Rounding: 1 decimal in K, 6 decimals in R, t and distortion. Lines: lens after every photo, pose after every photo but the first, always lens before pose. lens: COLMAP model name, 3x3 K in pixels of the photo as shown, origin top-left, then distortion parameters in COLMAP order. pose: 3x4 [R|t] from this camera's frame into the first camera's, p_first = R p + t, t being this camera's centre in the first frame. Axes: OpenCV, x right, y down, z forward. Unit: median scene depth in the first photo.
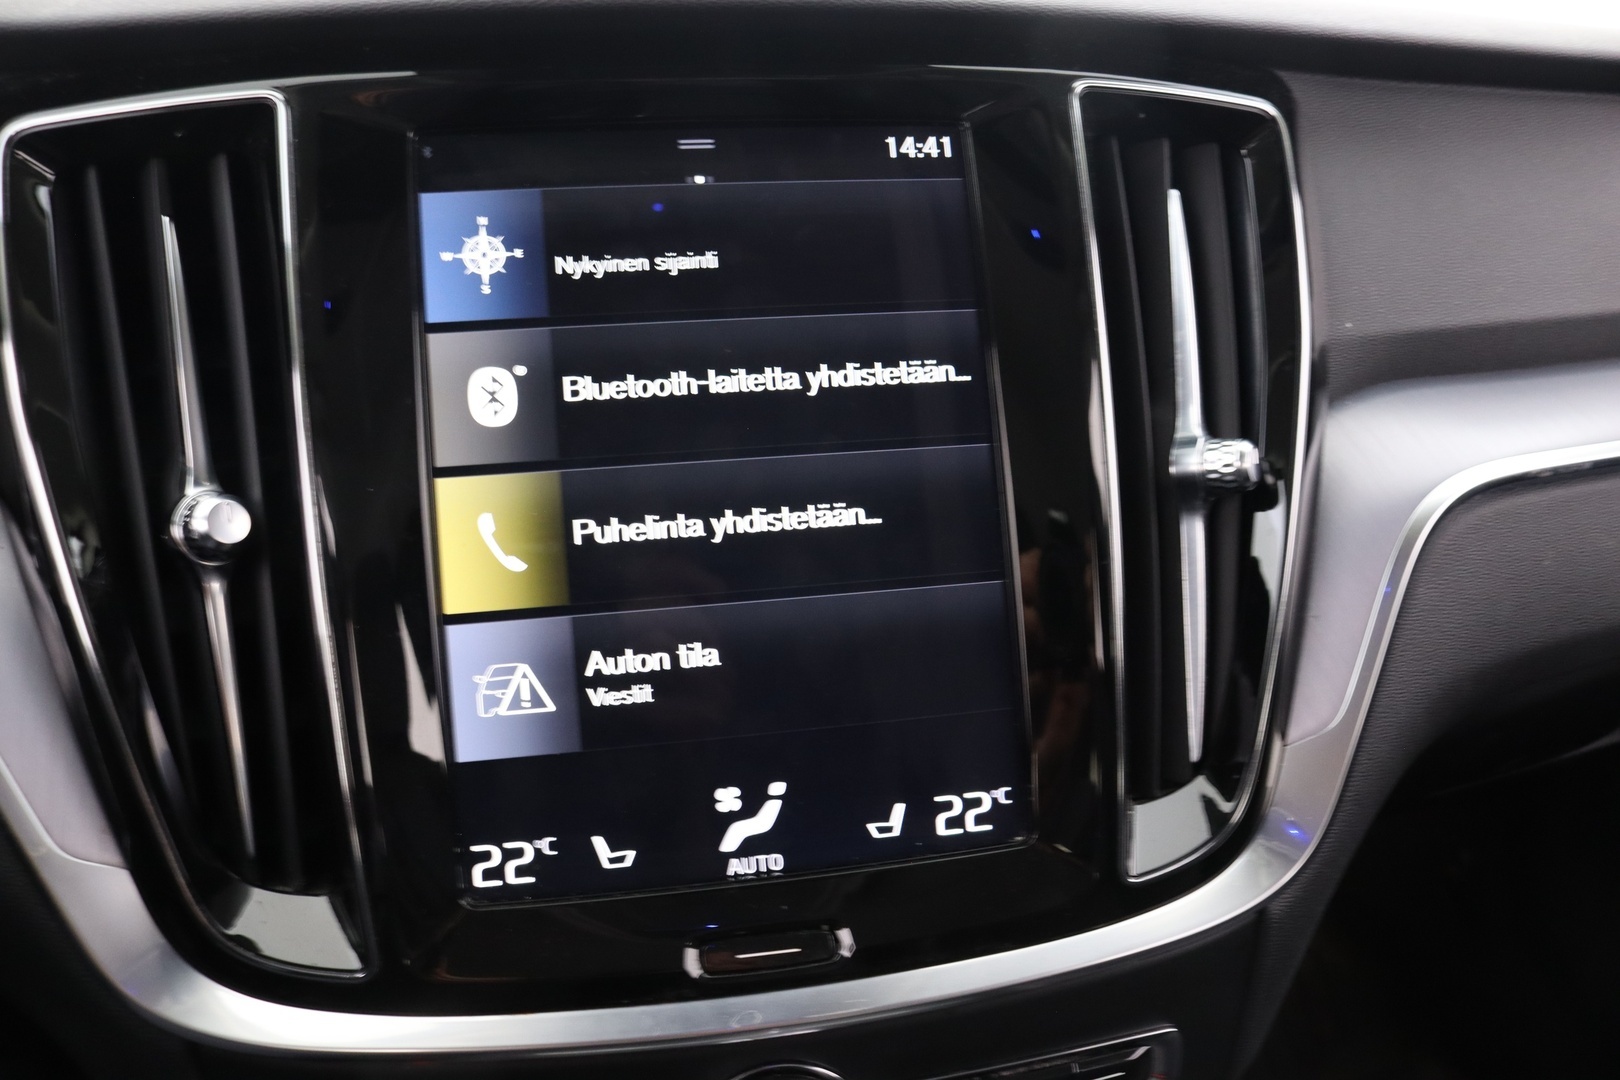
lens RADIAL K [[1402.7, 0, 824.0], [0, 1402.7, 568.7], [0, 0, 1]] dist [-0.150189, 0.075999]
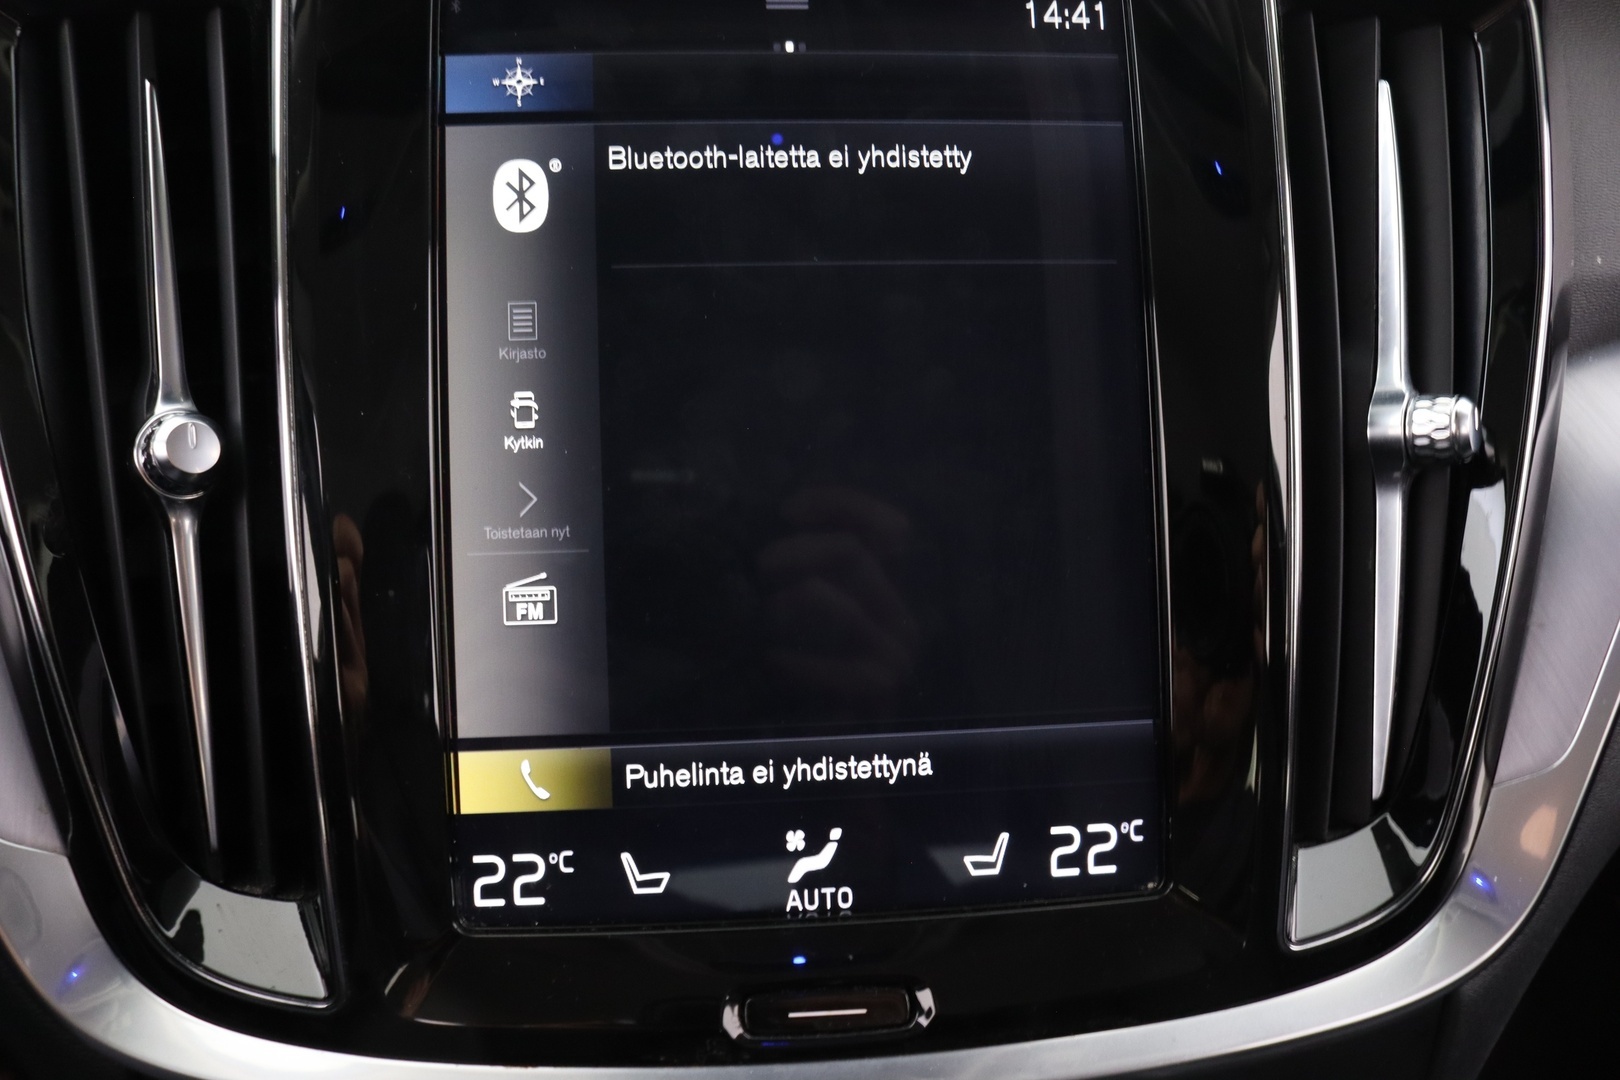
lens RADIAL K [[1402.7, 0, 818.6], [0, 1402.7, 555.3], [0, 0, 1]] dist [-0.150189, 0.075999]
pose [[0.993934, 0.047236, -0.099320, 0.019978], [-0.045322, 0.998742, 0.021440, -0.003438], [0.100208, -0.016809, 0.994825, 0.196506]]
